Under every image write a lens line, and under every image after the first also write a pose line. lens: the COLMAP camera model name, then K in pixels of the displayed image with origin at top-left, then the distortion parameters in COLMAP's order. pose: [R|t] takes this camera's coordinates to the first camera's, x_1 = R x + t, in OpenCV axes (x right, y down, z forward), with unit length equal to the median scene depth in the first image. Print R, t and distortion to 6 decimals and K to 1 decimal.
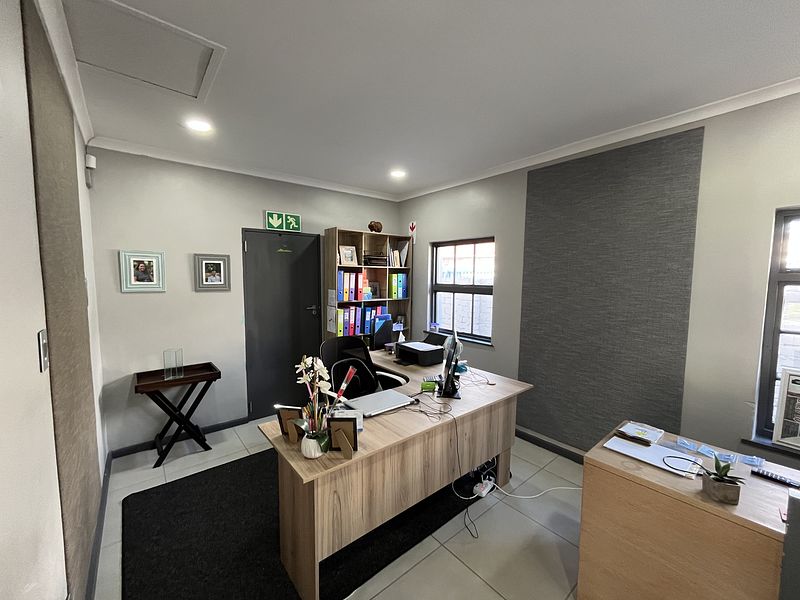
lens RADIAL K [[322.8, 0, 401.0], [0, 322.8, 301.0], [0, 0, 1]] dist [0.000259, 0.000316]
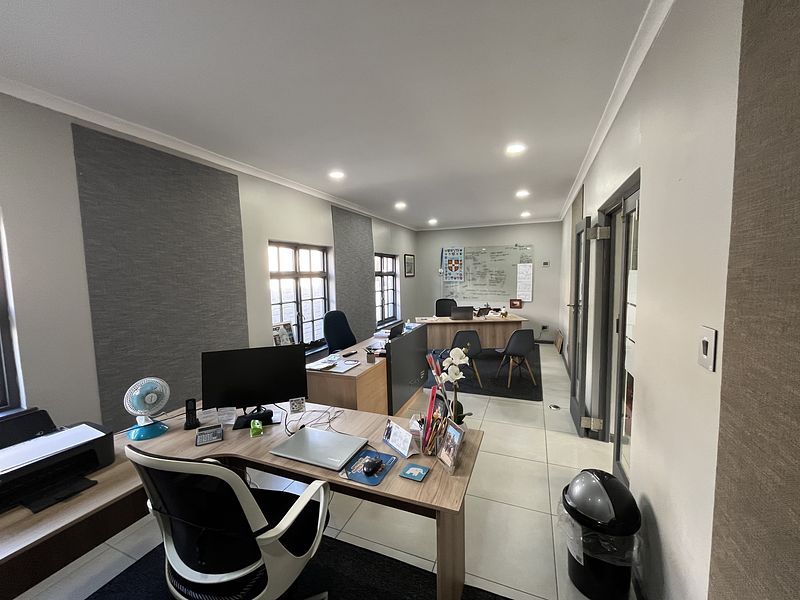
lens RADIAL K [[322.8, 0, 401.9], [0, 322.8, 299.0], [0, 0, 1]] dist [0.000259, 0.000316]
pose [[-0.466034, -0.078616, 0.881267, -0.683830], [0.077921, 0.988527, 0.129391, -0.098040], [-0.881329, 0.128970, -0.454561, 0.955864]]
